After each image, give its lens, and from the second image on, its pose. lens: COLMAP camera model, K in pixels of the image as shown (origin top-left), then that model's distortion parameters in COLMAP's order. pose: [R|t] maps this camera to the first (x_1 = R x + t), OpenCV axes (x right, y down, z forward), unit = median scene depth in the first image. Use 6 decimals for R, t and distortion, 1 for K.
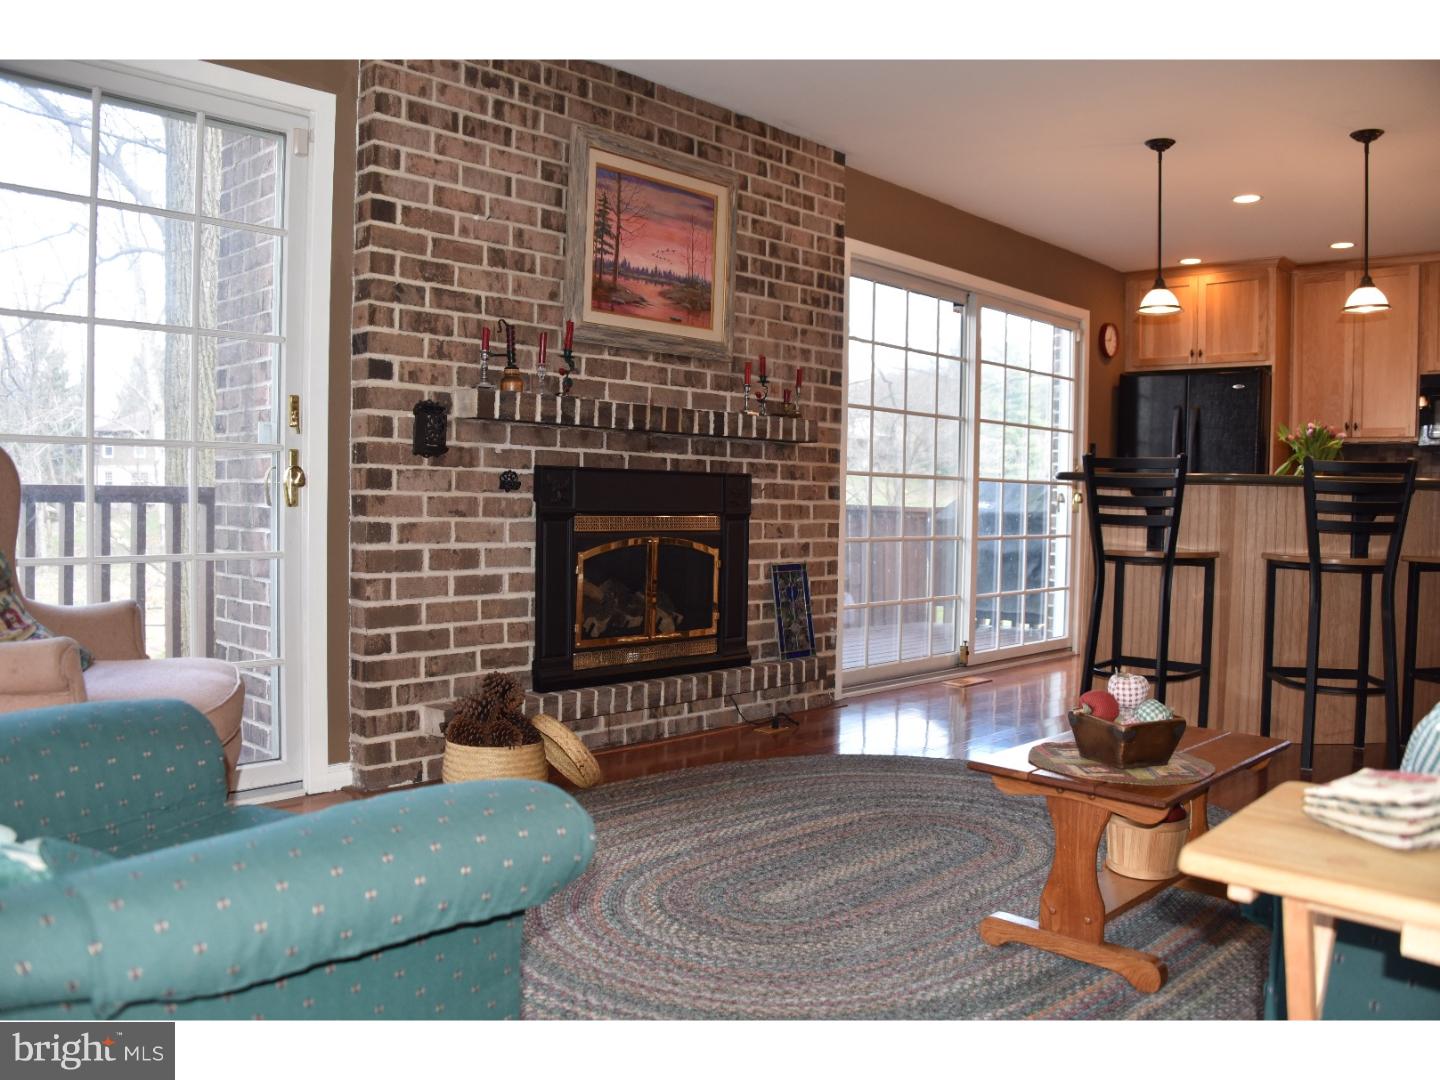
lens RADIAL K [[1144.0, 0, 720.8], [0, 1144.0, 532.3], [0, 0, 1]] dist [-0.116650, 0.008179]
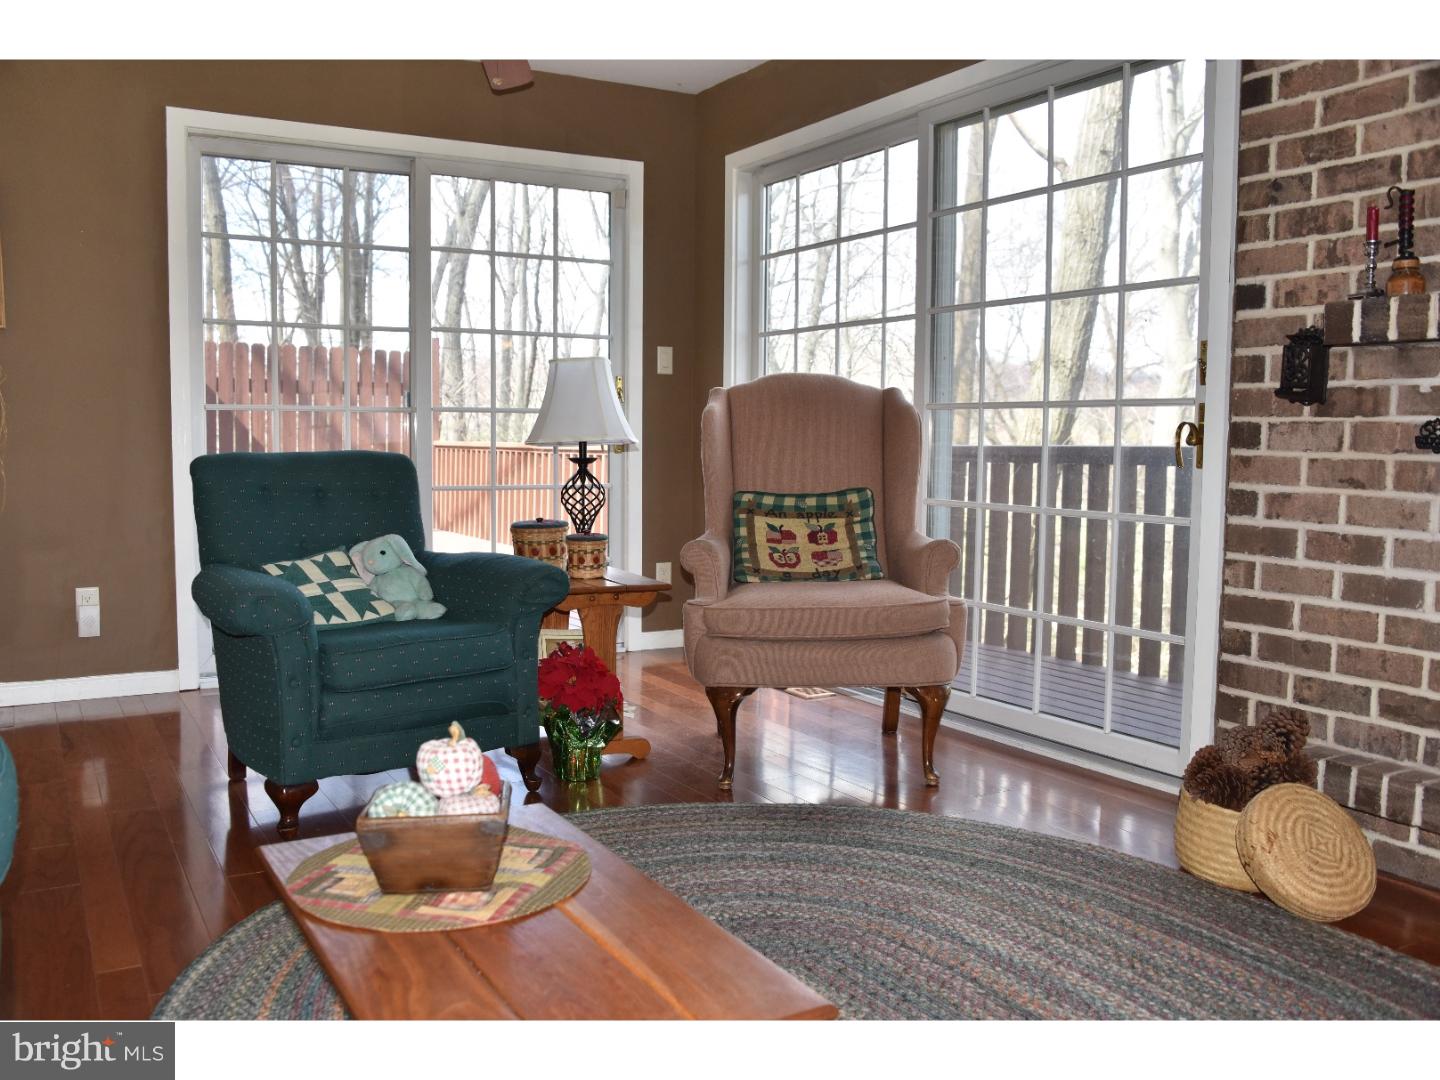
lens RADIAL K [[1243.0, 0, 717.7], [0, 1243.0, 538.0], [0, 0, 1]] dist [-0.048521, 0.016485]
pose [[-0.276522, 0.058632, -0.959217, 0.595893], [-0.045223, 0.996237, 0.073931, -0.021199], [0.959943, 0.063823, -0.272830, 0.827160]]
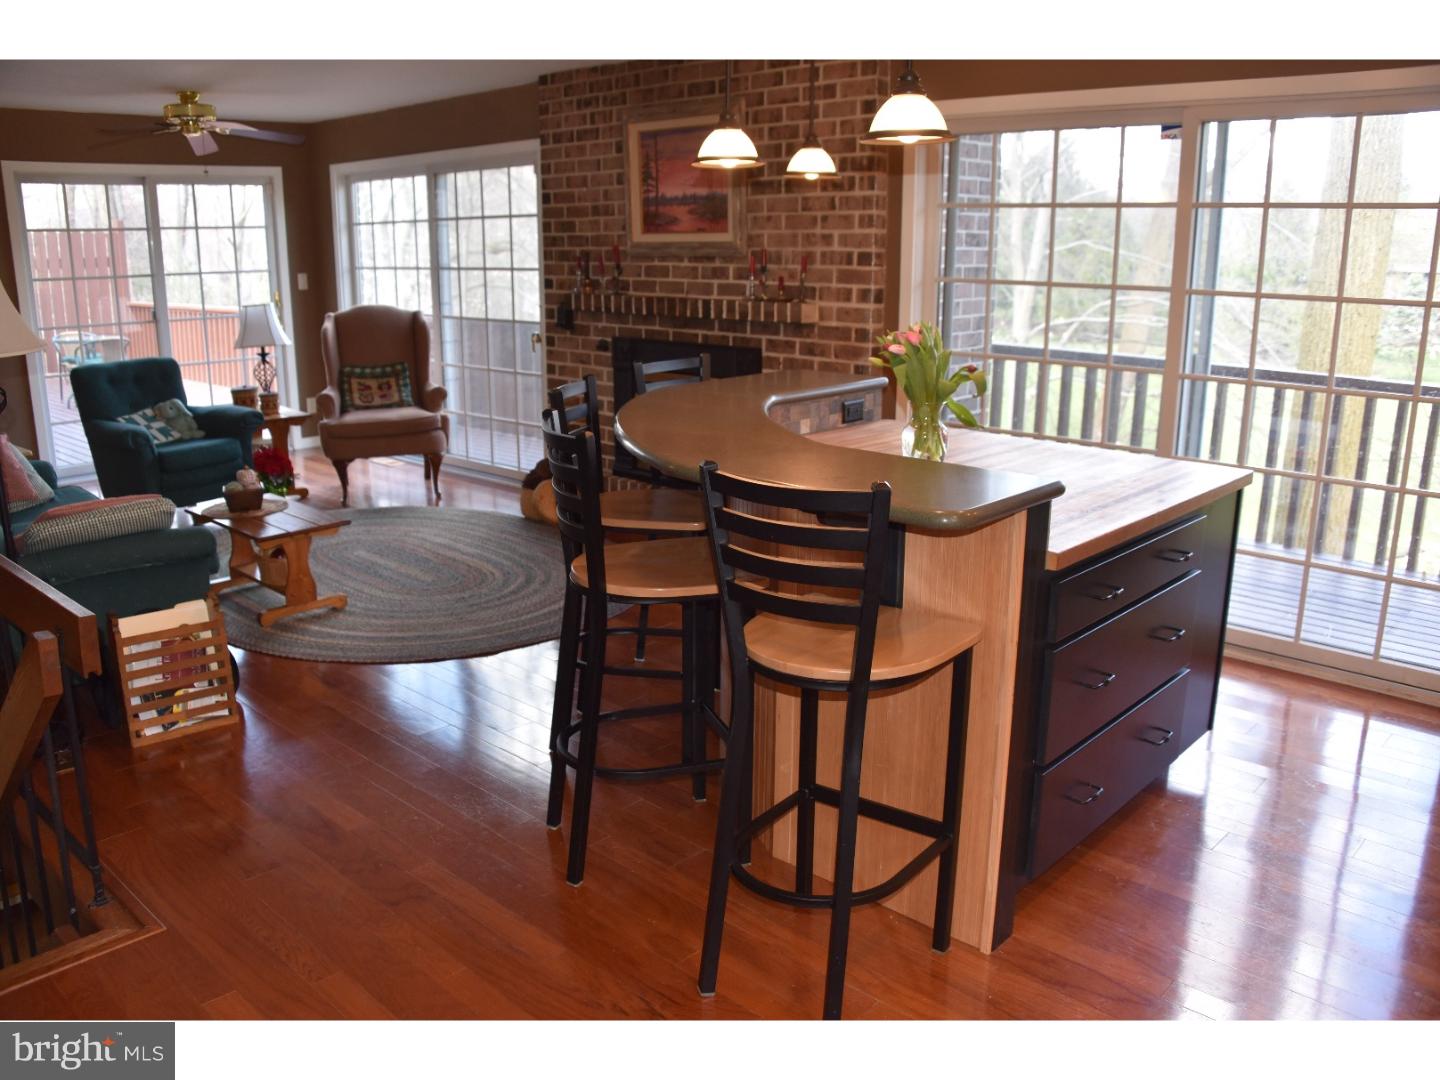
lens RADIAL K [[1144.0, 0, 719.8], [0, 1144.0, 527.6], [0, 0, 1]] dist [-0.116650, 0.008179]
pose [[0.012570, 0.226597, -0.973908, 1.554256], [-0.031066, 0.973603, 0.226125, -0.172999], [0.999438, 0.027413, 0.019278, 1.177525]]
